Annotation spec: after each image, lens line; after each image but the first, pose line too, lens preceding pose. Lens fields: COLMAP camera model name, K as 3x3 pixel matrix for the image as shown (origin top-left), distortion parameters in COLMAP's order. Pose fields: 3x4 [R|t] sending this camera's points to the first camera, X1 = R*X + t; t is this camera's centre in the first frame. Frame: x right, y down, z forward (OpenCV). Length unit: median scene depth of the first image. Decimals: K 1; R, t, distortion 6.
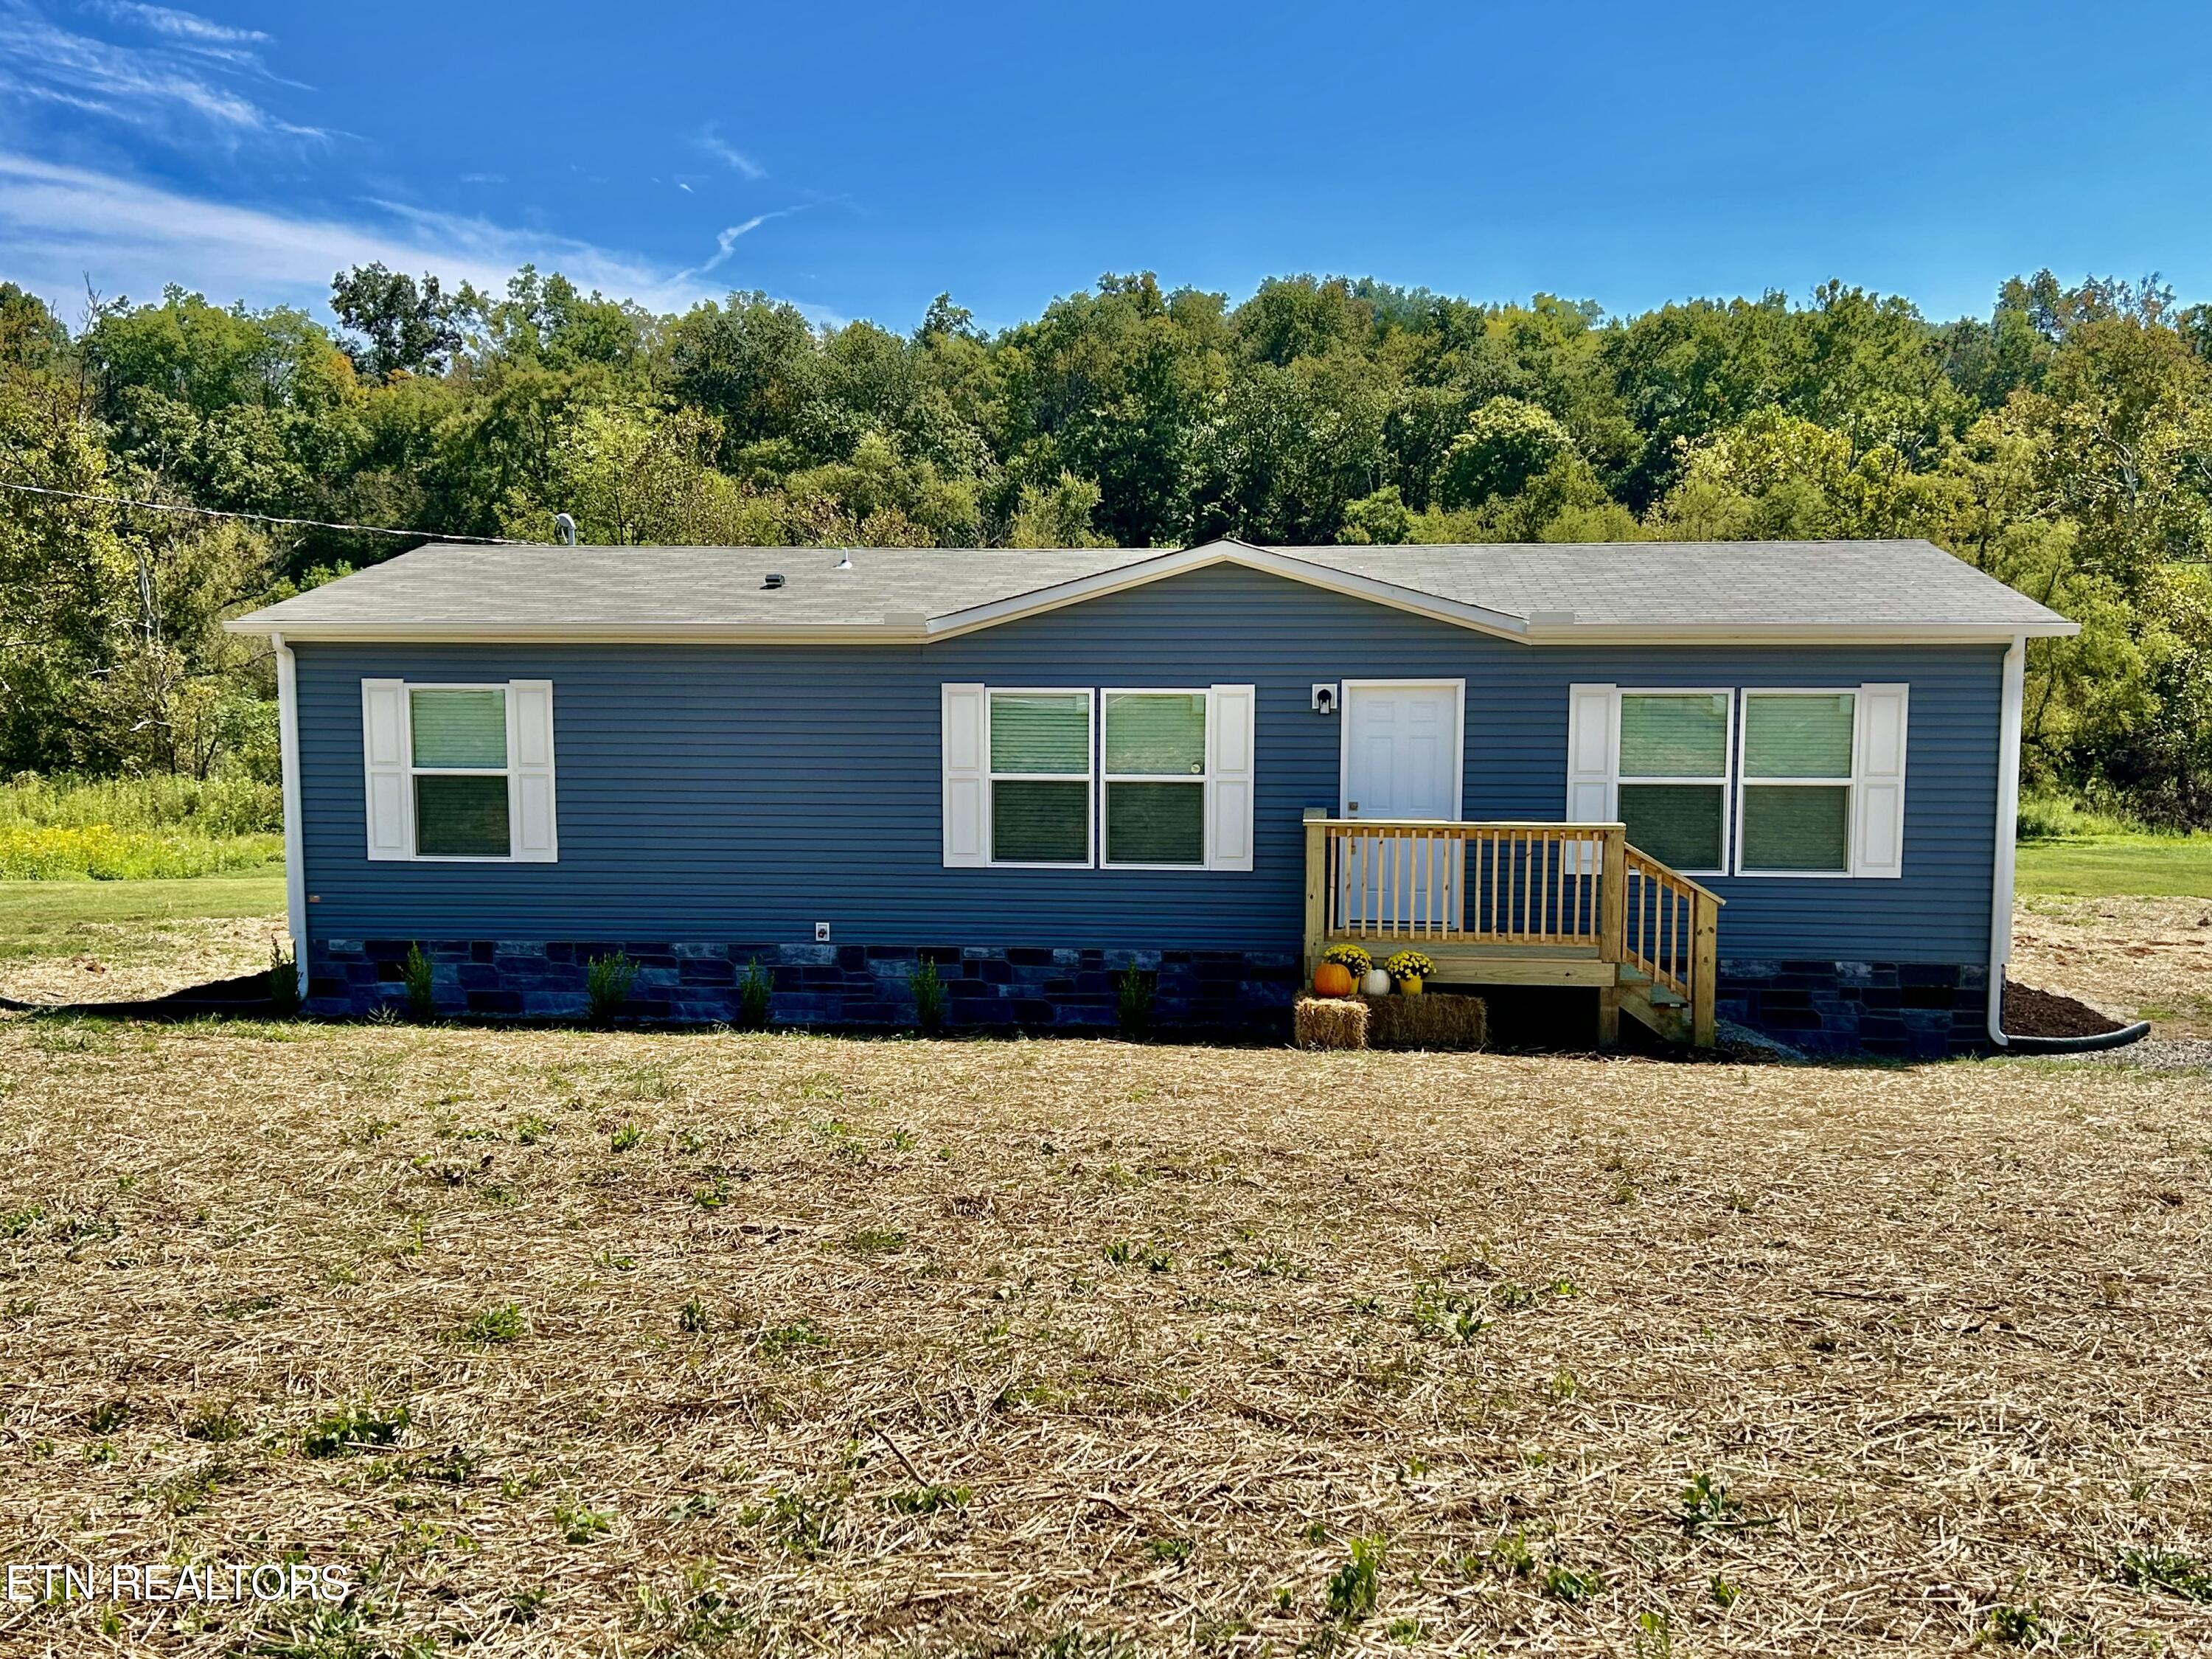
lens RADIAL K [[2147.3, 0, 1100.4], [0, 2147.3, 829.4], [0, 0, 1]] dist [0.126304, -0.282238]
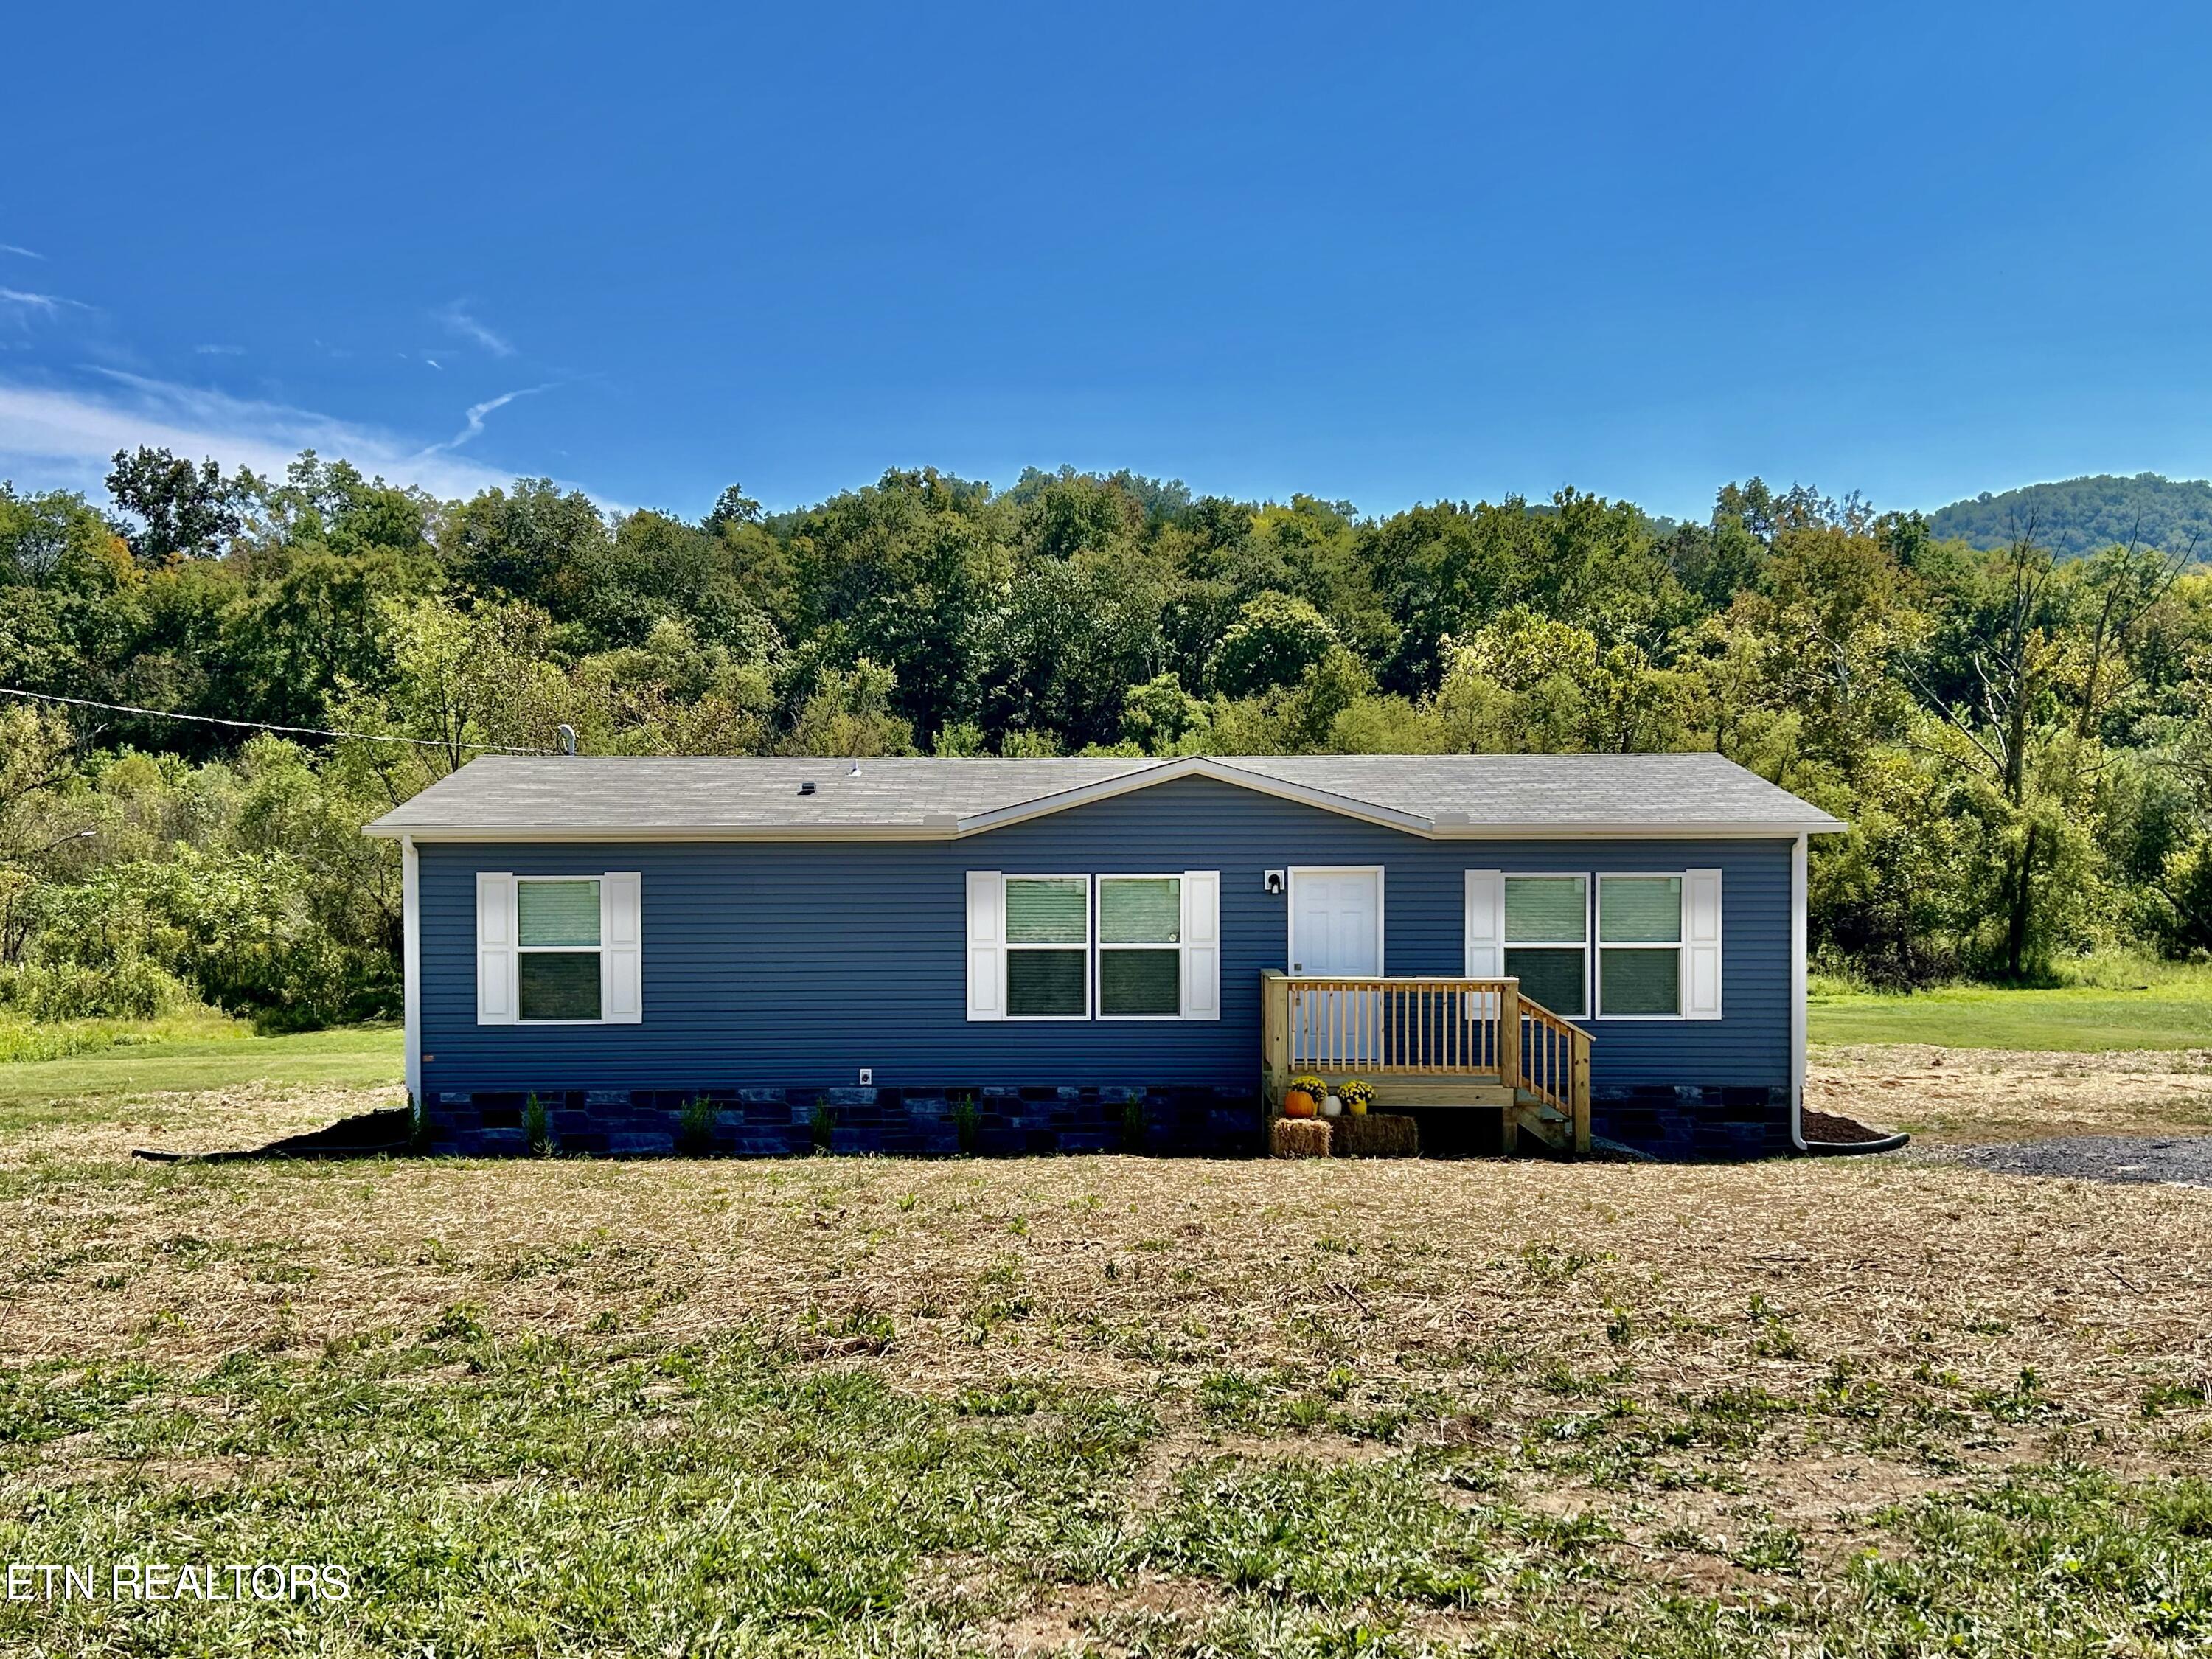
lens RADIAL K [[2223.4, 0, 1070.4], [0, 2223.4, 825.0], [0, 0, 1]] dist [0.245738, -0.819305]
pose [[0.993227, -0.004621, 0.116100, -0.052312], [0.014022, 0.996673, -0.080294, 0.002920], [-0.115343, 0.081378, 0.989987, -0.088906]]
